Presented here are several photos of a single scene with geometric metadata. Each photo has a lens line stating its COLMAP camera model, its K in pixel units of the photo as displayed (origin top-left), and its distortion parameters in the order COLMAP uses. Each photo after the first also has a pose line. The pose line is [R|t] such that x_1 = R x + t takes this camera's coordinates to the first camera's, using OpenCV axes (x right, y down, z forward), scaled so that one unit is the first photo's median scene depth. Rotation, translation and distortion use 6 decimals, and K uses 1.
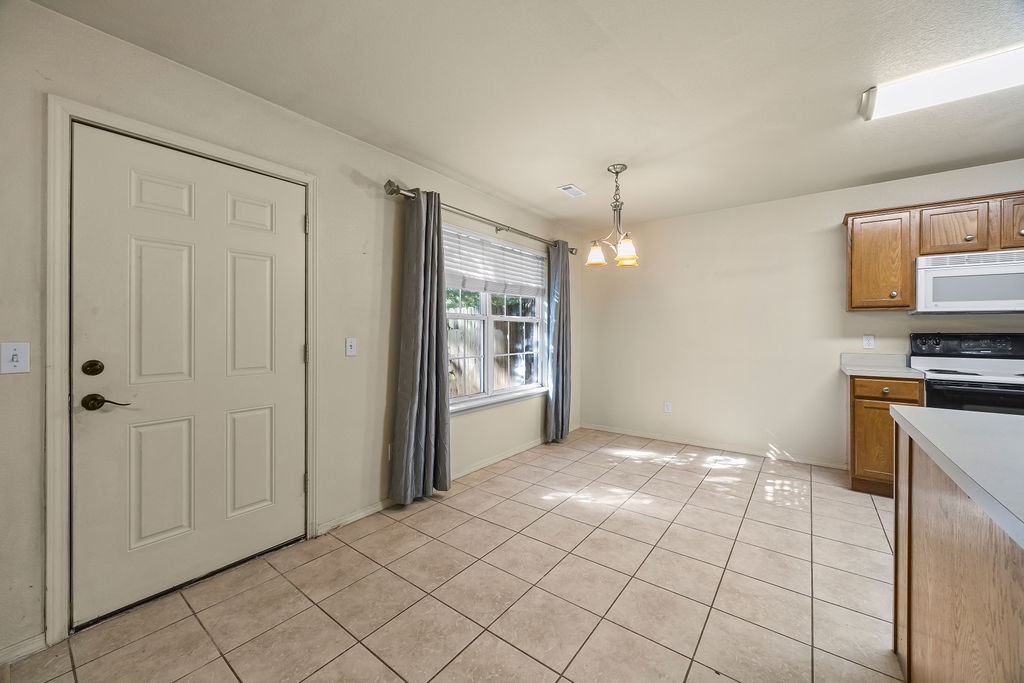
lens RADIAL K [[388.6, 0, 512.4], [0, 388.6, 333.3], [0, 0, 1]] dist [-0.005797, -0.000226]
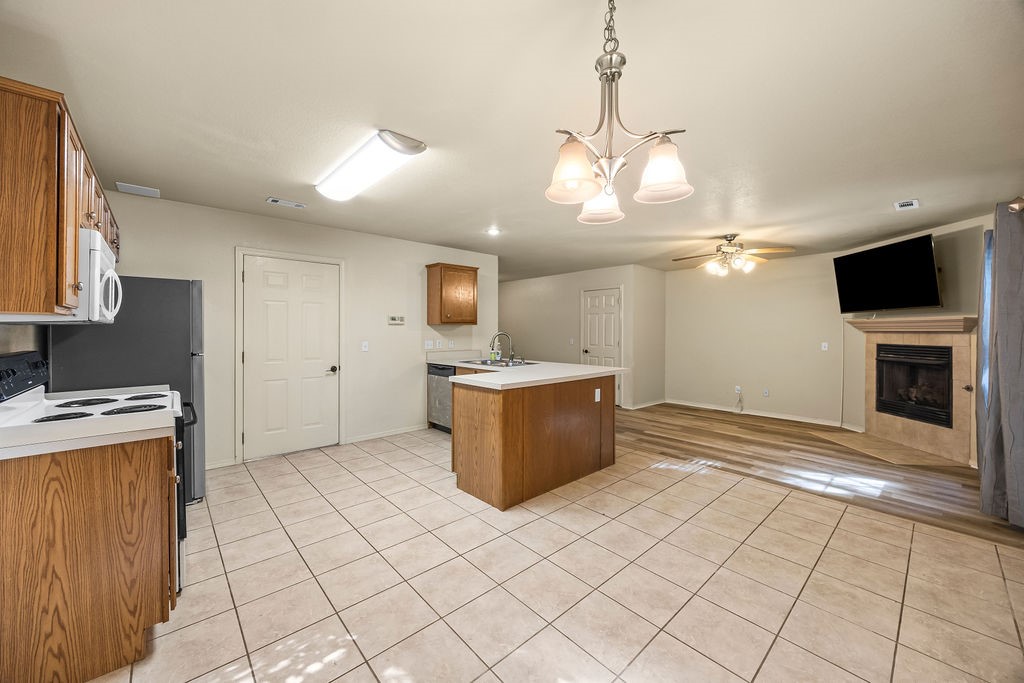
lens RADIAL K [[388.6, 0, 509.5], [0, 388.6, 333.8], [0, 0, 1]] dist [-0.005797, -0.000226]
pose [[-0.982656, -0.006104, 0.185335, 0.310826], [-0.003262, 0.999873, 0.015631, -0.046737], [-0.185407, 0.014756, -0.982551, 1.483546]]
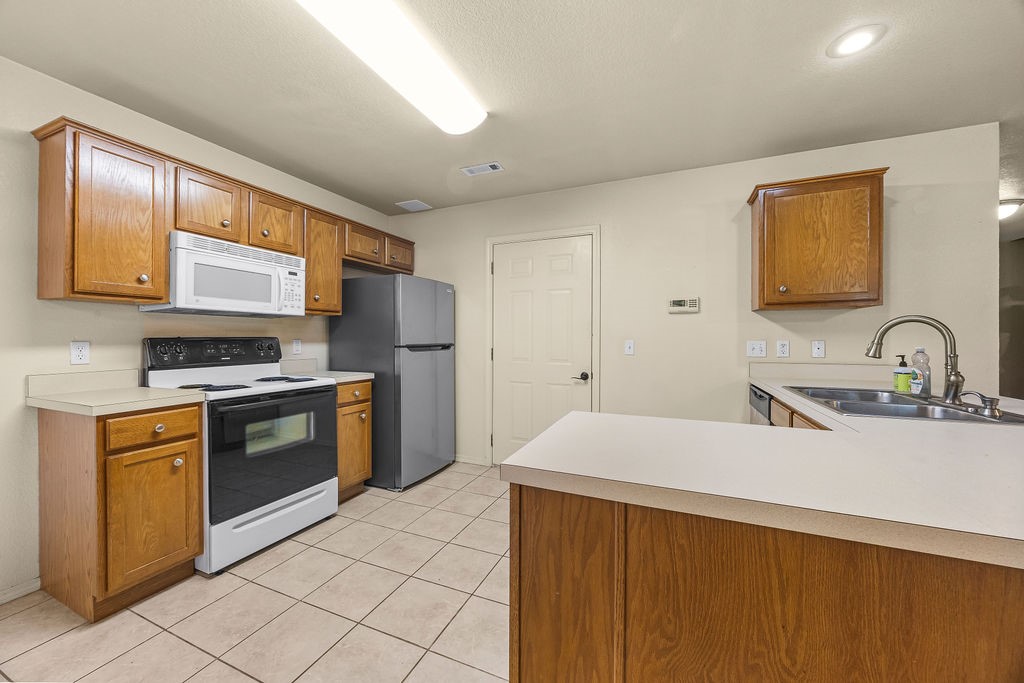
lens RADIAL K [[388.6, 0, 507.2], [0, 388.6, 335.9], [0, 0, 1]] dist [-0.005797, -0.000226]
pose [[-0.229257, 0.000786, 0.973366, 0.218889], [0.005375, 0.999985, 0.000458, -0.000542], [-0.973351, 0.005337, -0.229258, 0.575739]]
